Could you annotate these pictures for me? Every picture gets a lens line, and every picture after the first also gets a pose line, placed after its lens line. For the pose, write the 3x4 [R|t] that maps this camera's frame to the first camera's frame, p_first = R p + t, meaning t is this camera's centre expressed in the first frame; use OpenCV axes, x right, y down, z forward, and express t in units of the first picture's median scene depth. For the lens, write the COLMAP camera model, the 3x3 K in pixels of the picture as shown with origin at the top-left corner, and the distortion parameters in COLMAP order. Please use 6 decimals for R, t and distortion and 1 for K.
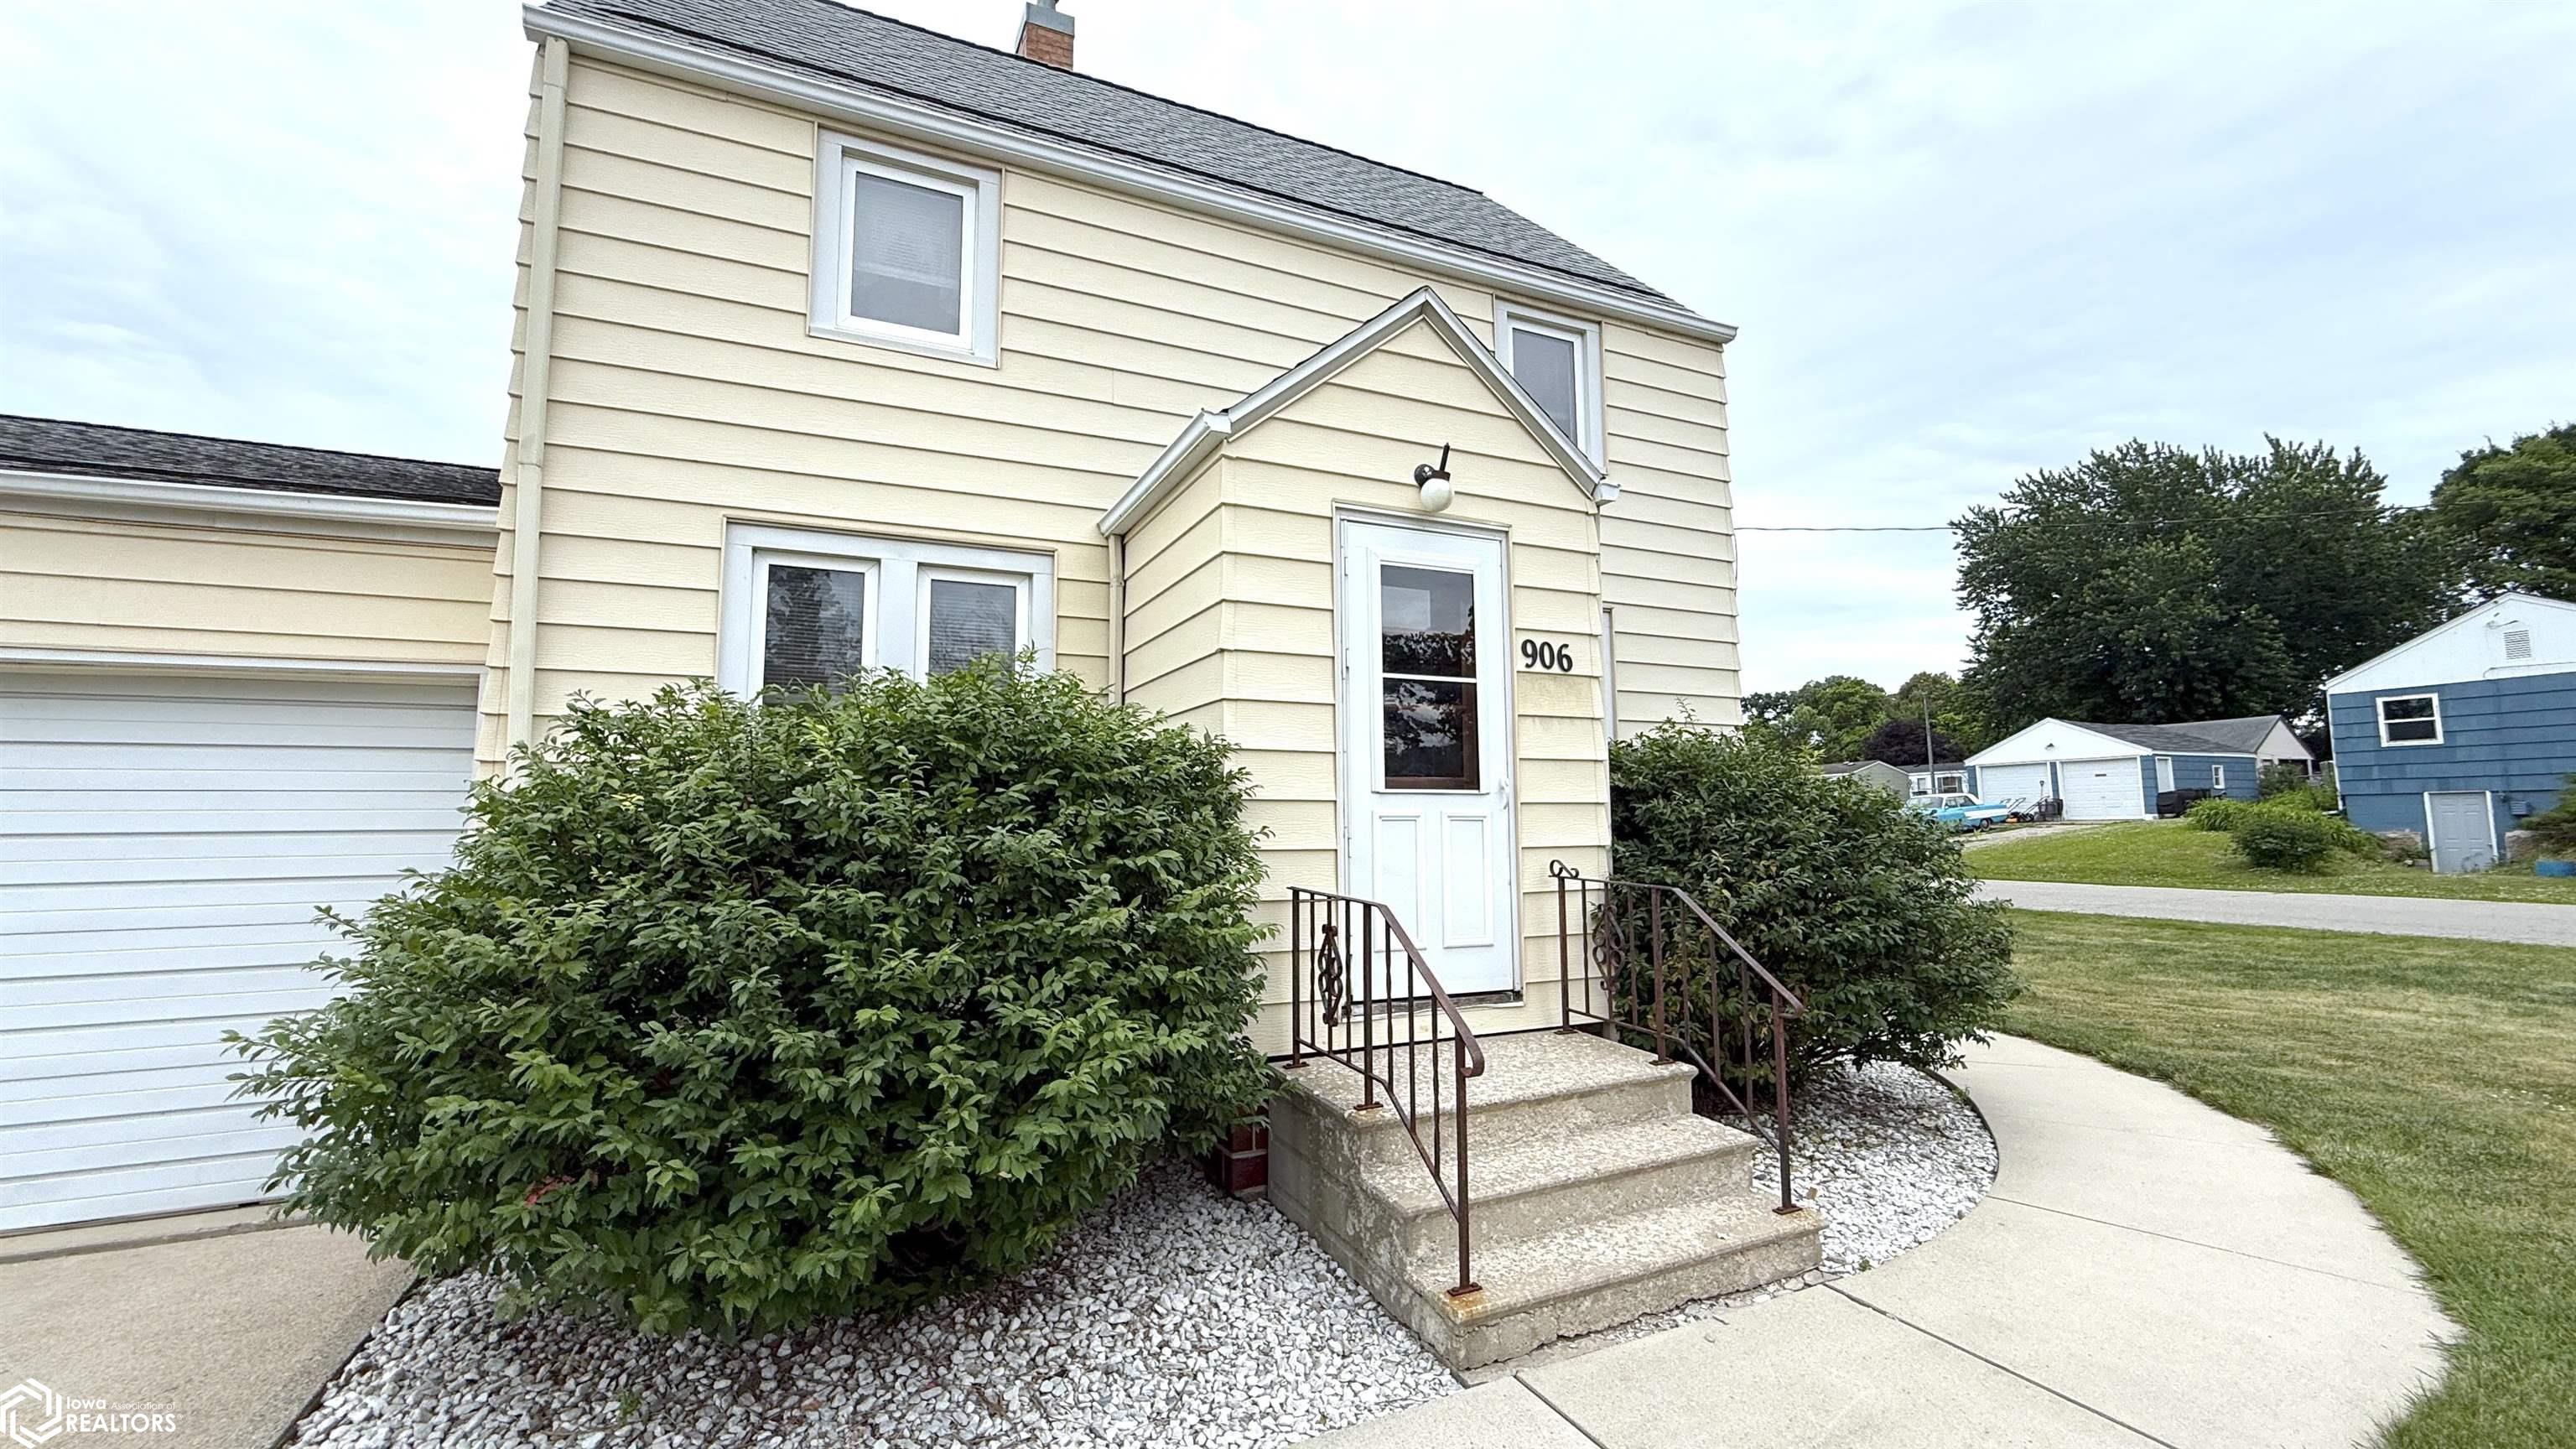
lens RADIAL K [[1029.1, 0, 1283.3], [0, 1029.1, 718.3], [0, 0, 1]] dist [0.001617, -0.000032]
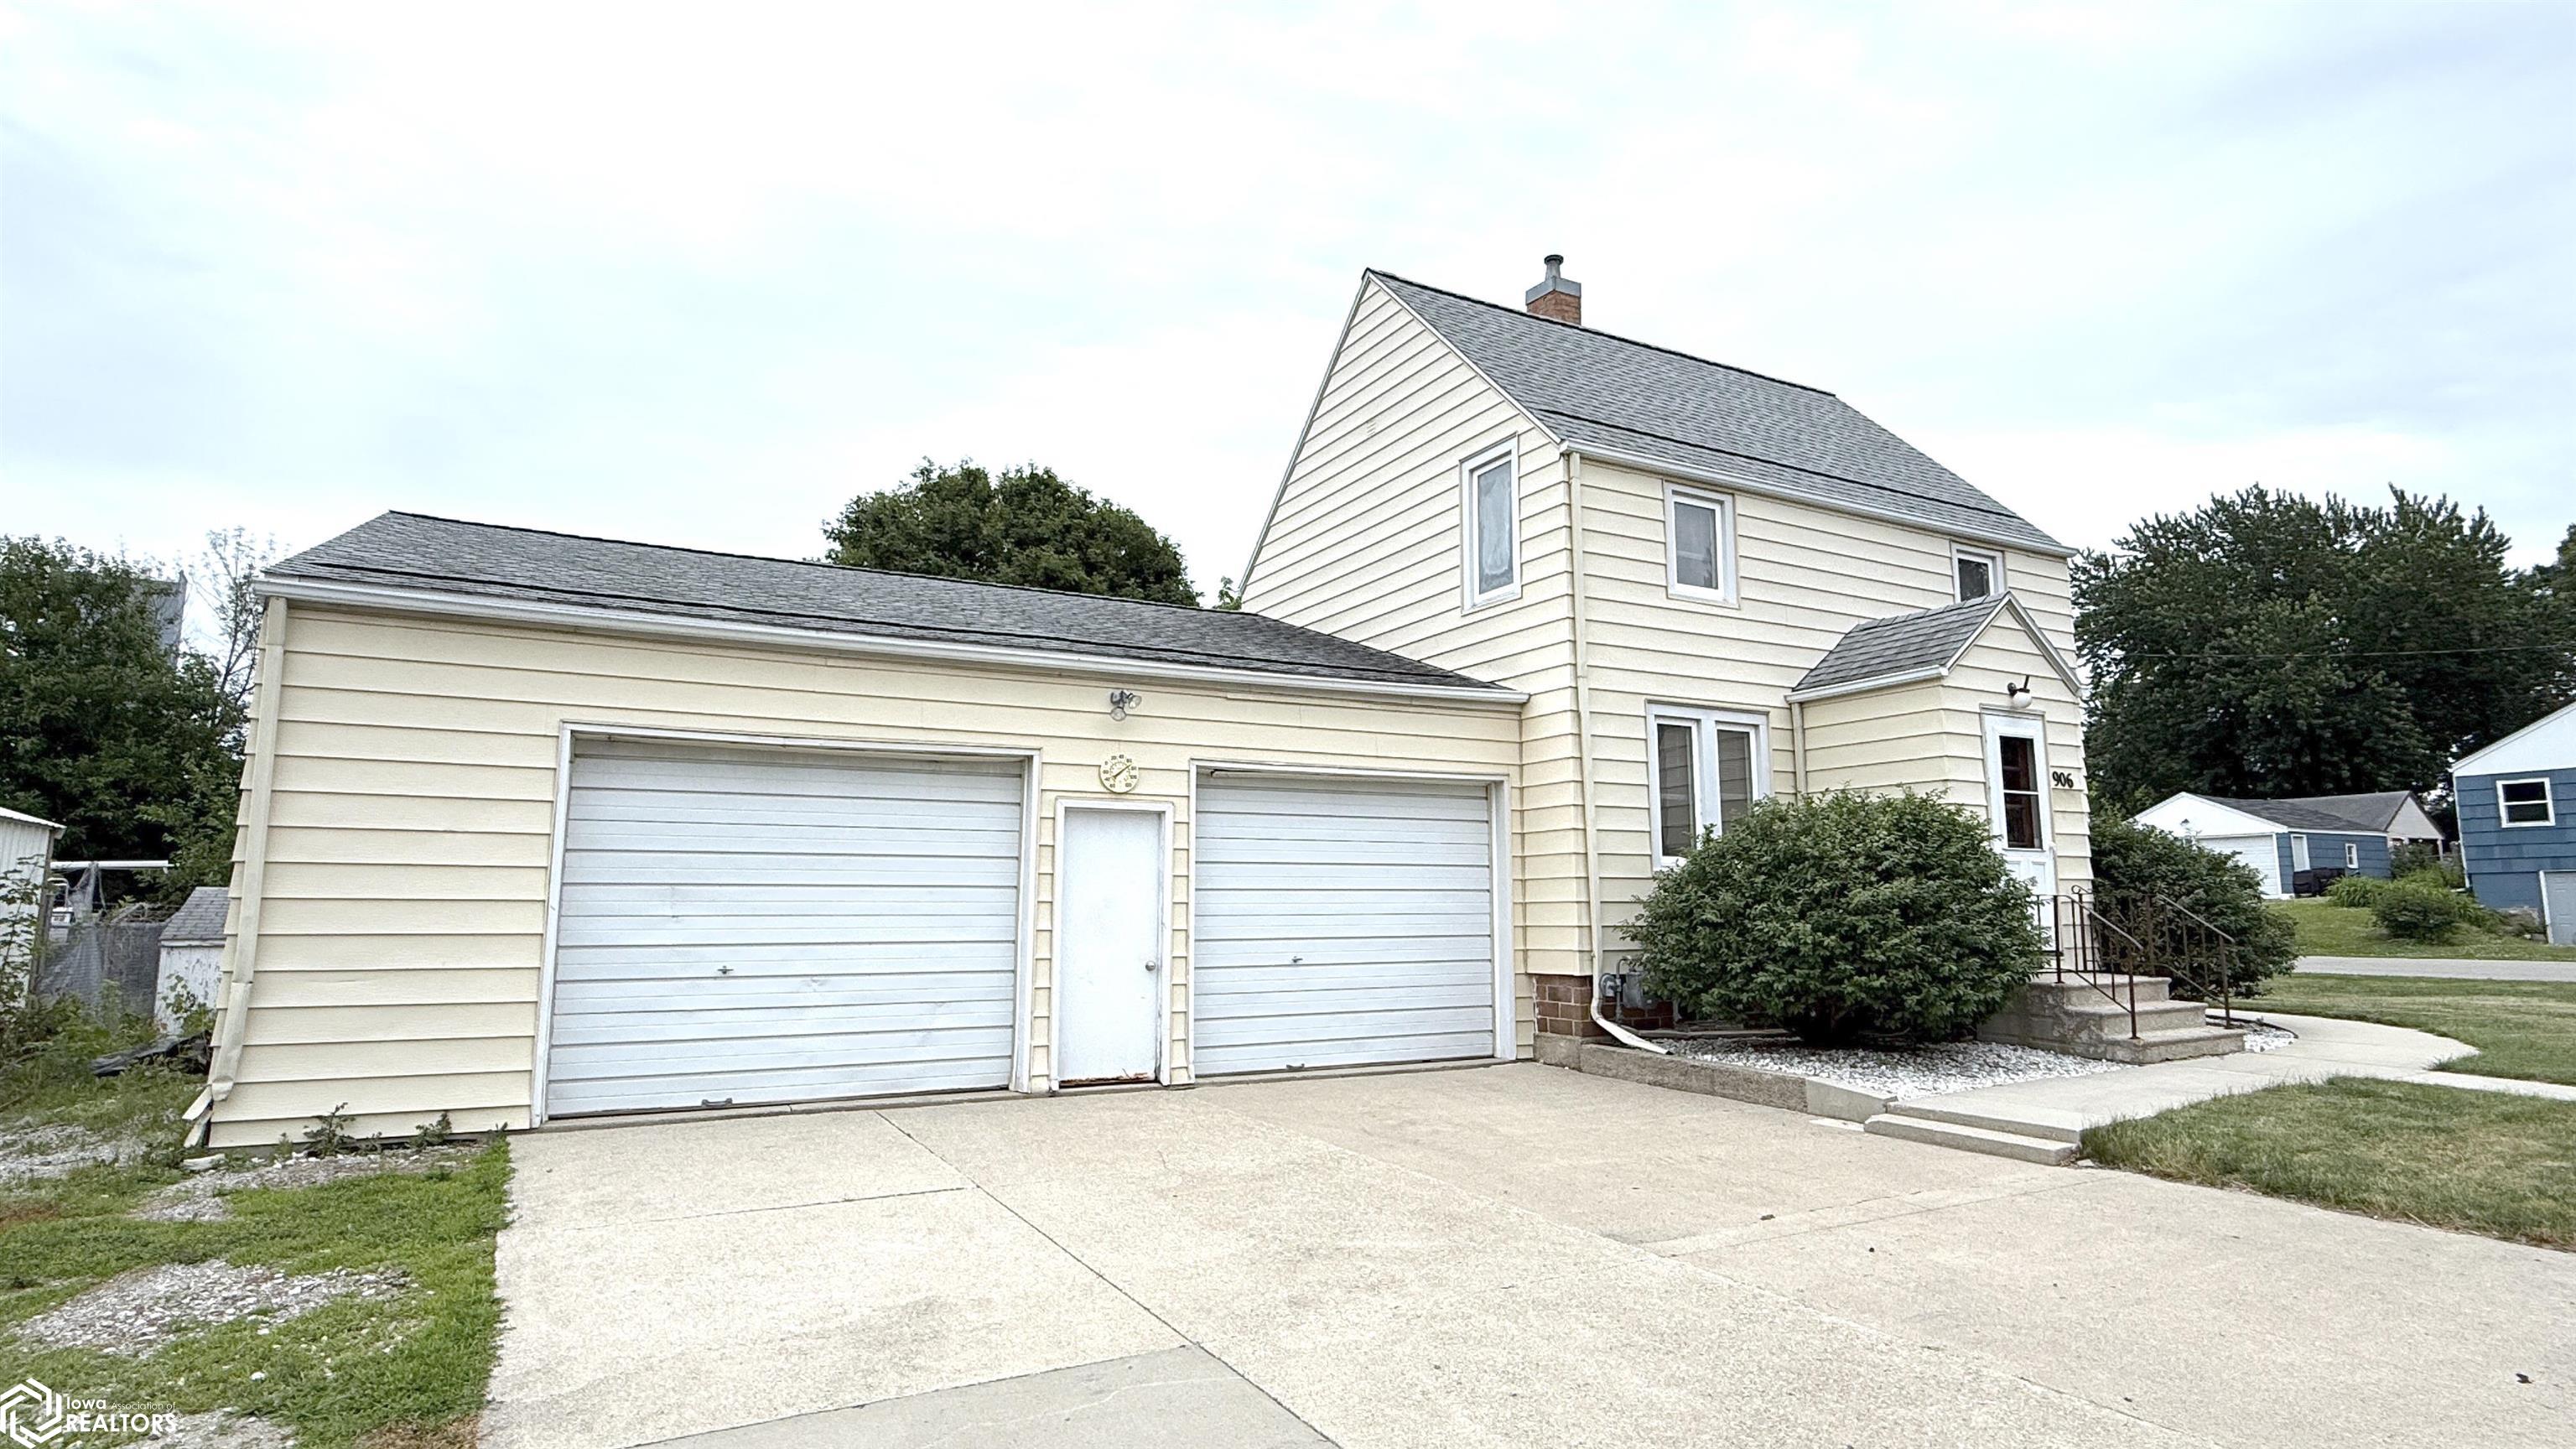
lens RADIAL K [[1338.1, 0, 1292.6], [0, 1338.1, 721.3], [0, 0, 1]] dist [0.001722, -0.000083]
pose [[0.997032, 0.017512, 0.074976, -1.344331], [-0.014693, 0.999170, -0.037980, -0.052999], [-0.075579, 0.036765, 0.996462, -1.363464]]
